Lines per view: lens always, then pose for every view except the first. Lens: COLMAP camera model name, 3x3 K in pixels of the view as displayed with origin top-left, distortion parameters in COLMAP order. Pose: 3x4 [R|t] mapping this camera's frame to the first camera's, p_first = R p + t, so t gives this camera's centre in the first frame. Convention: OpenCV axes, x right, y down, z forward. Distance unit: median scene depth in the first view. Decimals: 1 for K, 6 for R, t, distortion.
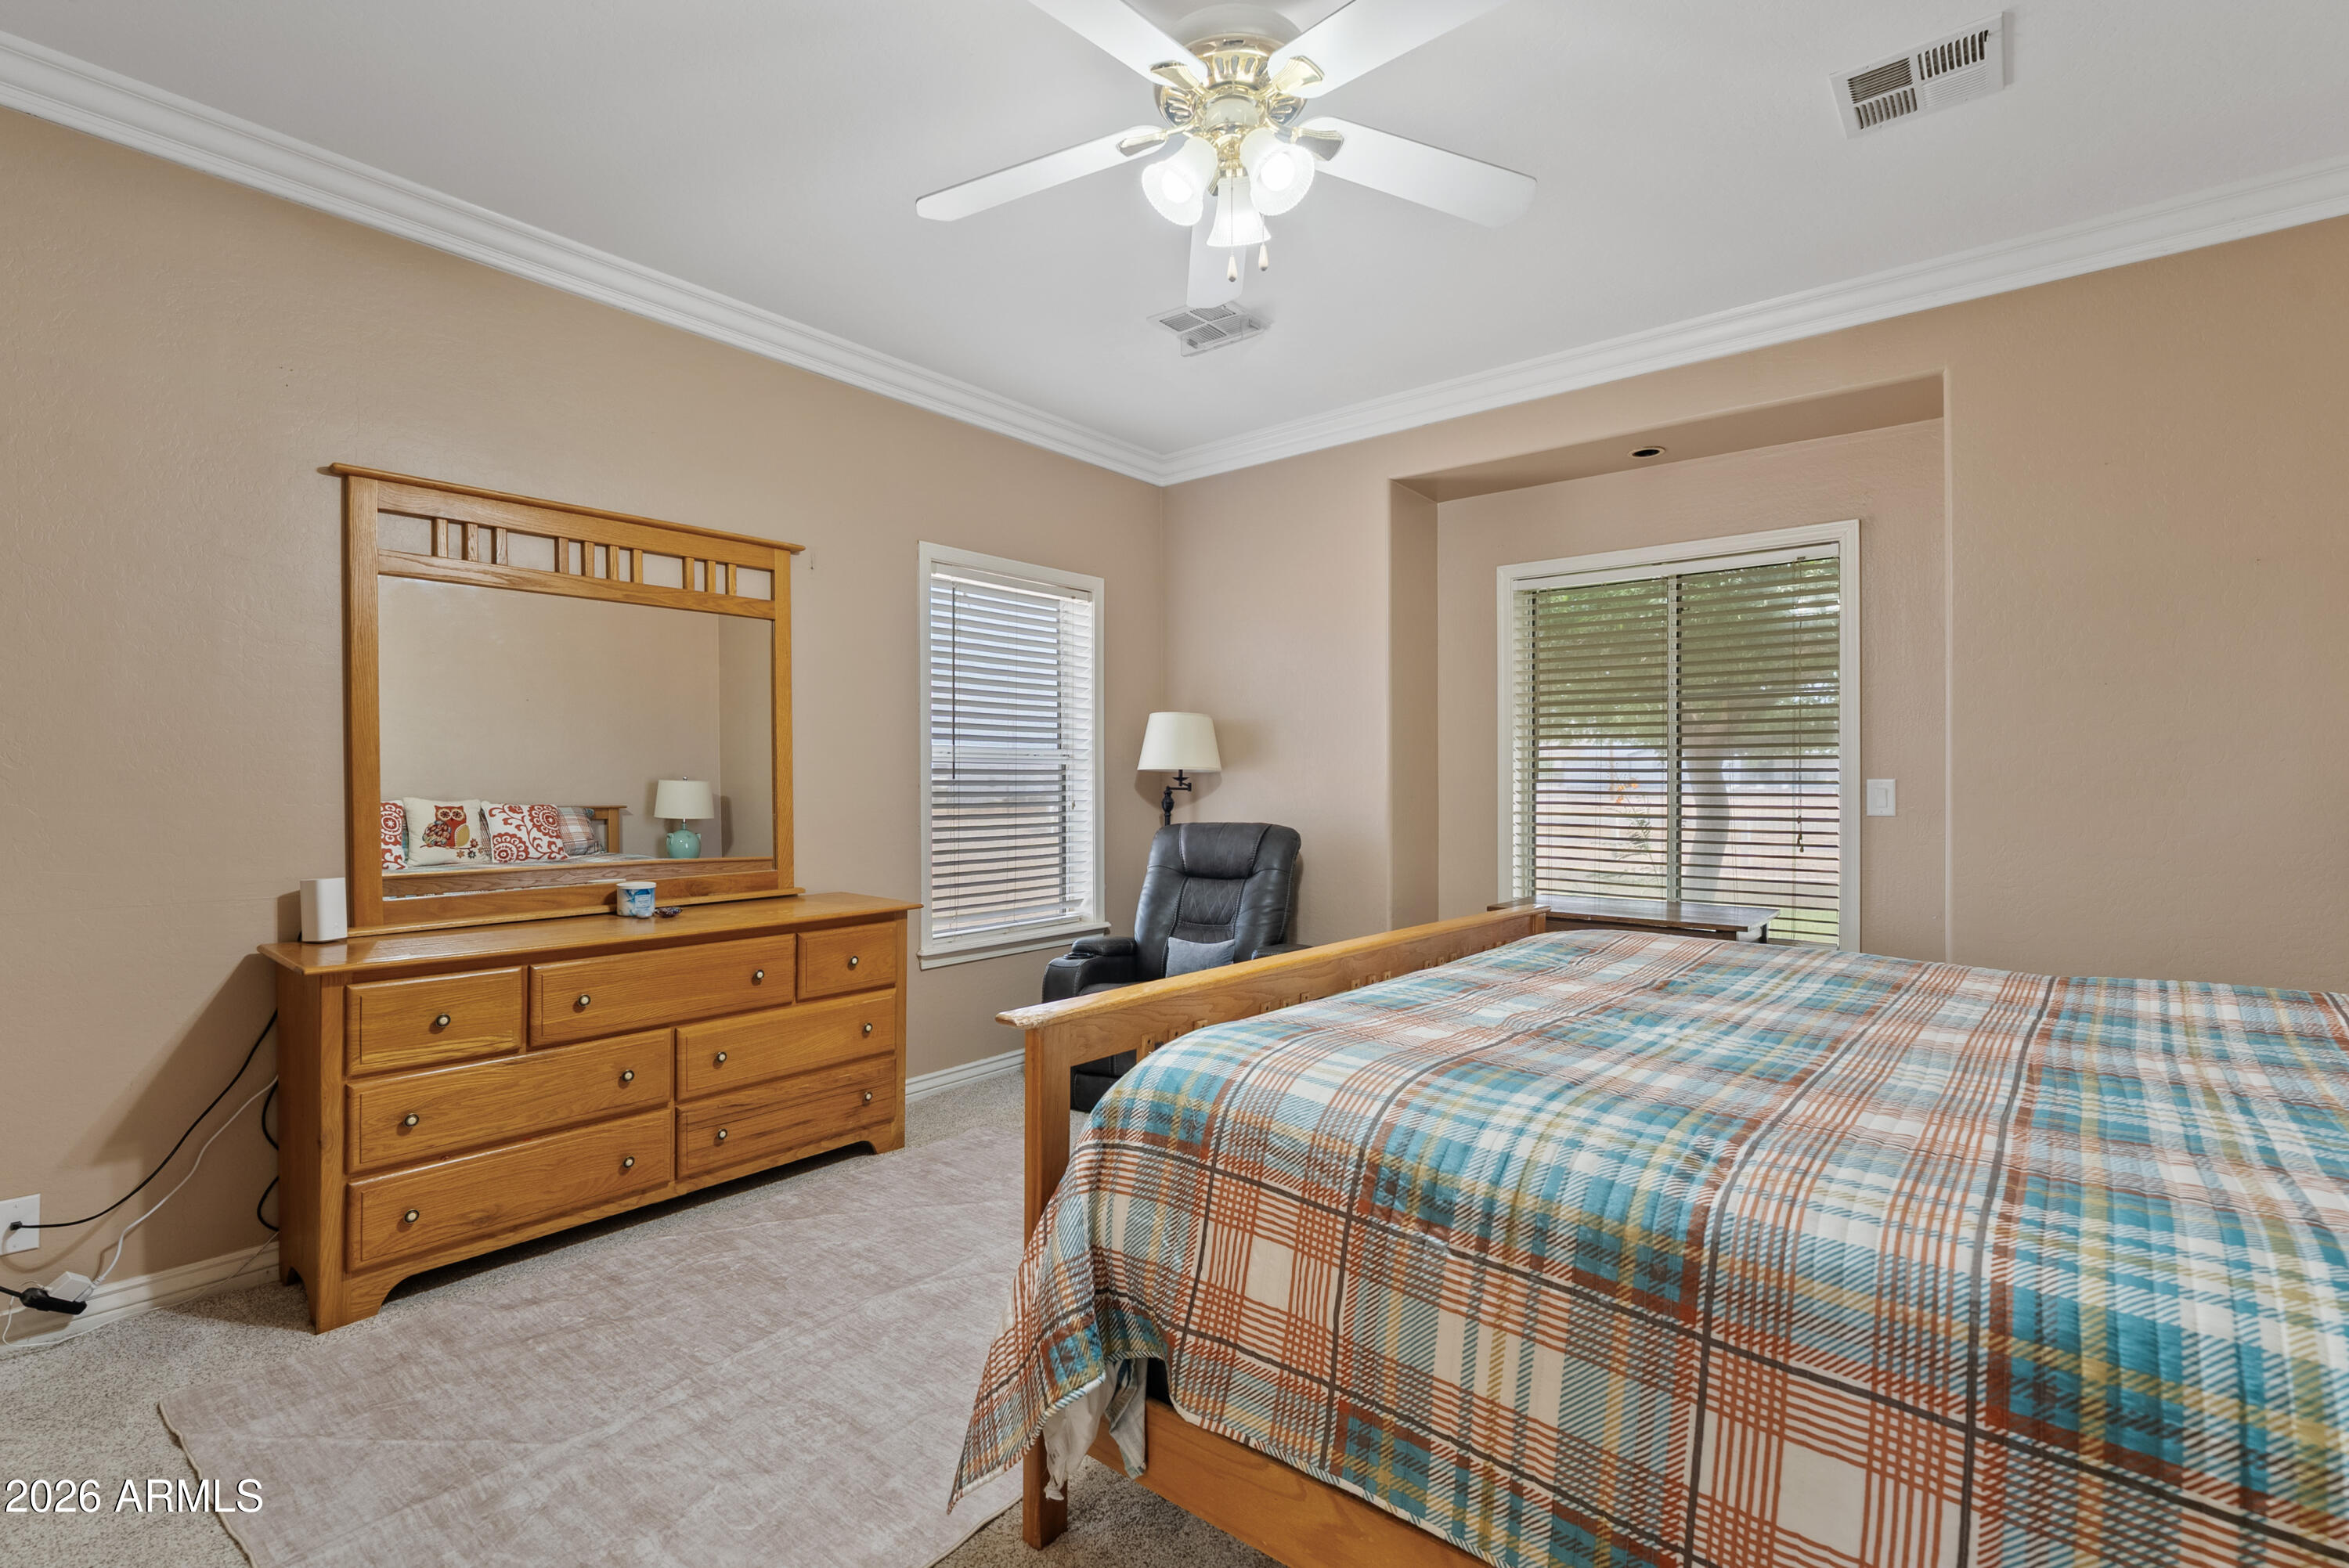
lens RADIAL K [[1061.5, 0, 1174.5], [0, 1061.5, 784.0], [0, 0, 1]] dist [0.000477, 0.000289]
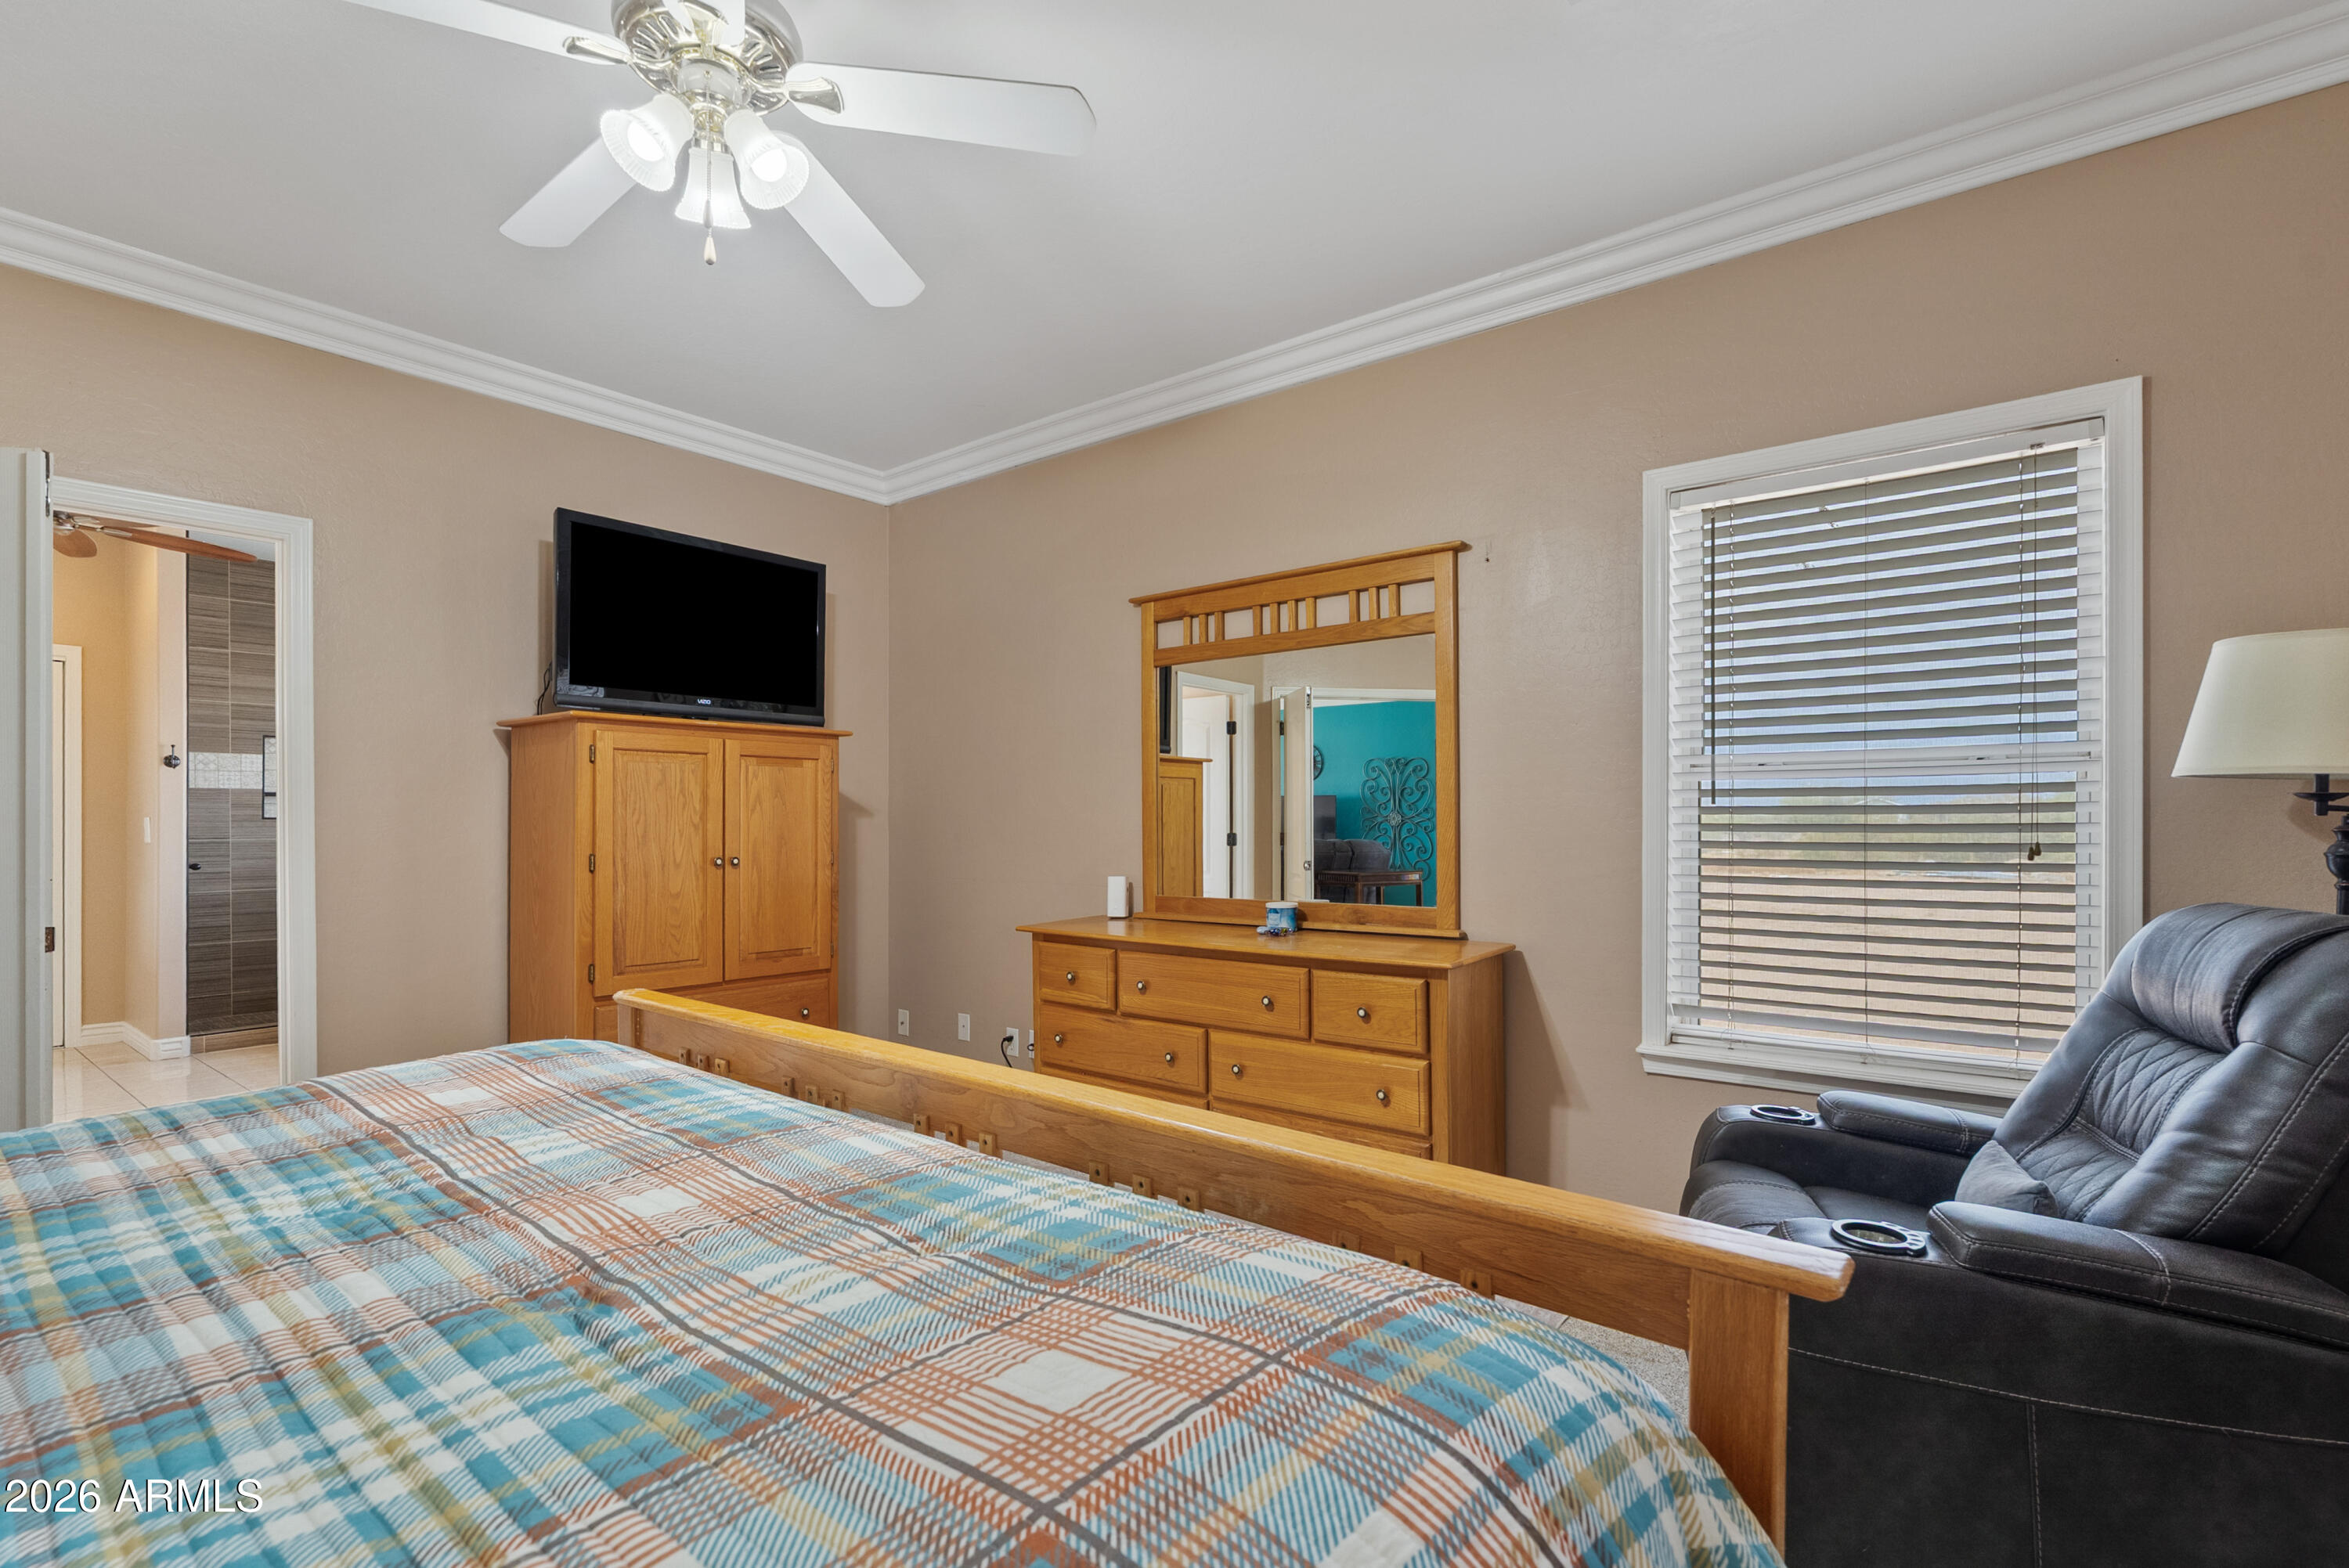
lens RADIAL K [[1073.2, 0, 1179.5], [0, 1073.2, 821.7], [0, 0, 1]] dist [0.000070, 0.000110]
pose [[0.033825, -0.000145, -0.999428, 0.574680], [-0.001664, 0.999999, -0.000202, 0.008599], [0.999426, 0.001670, 0.033824, 0.811041]]
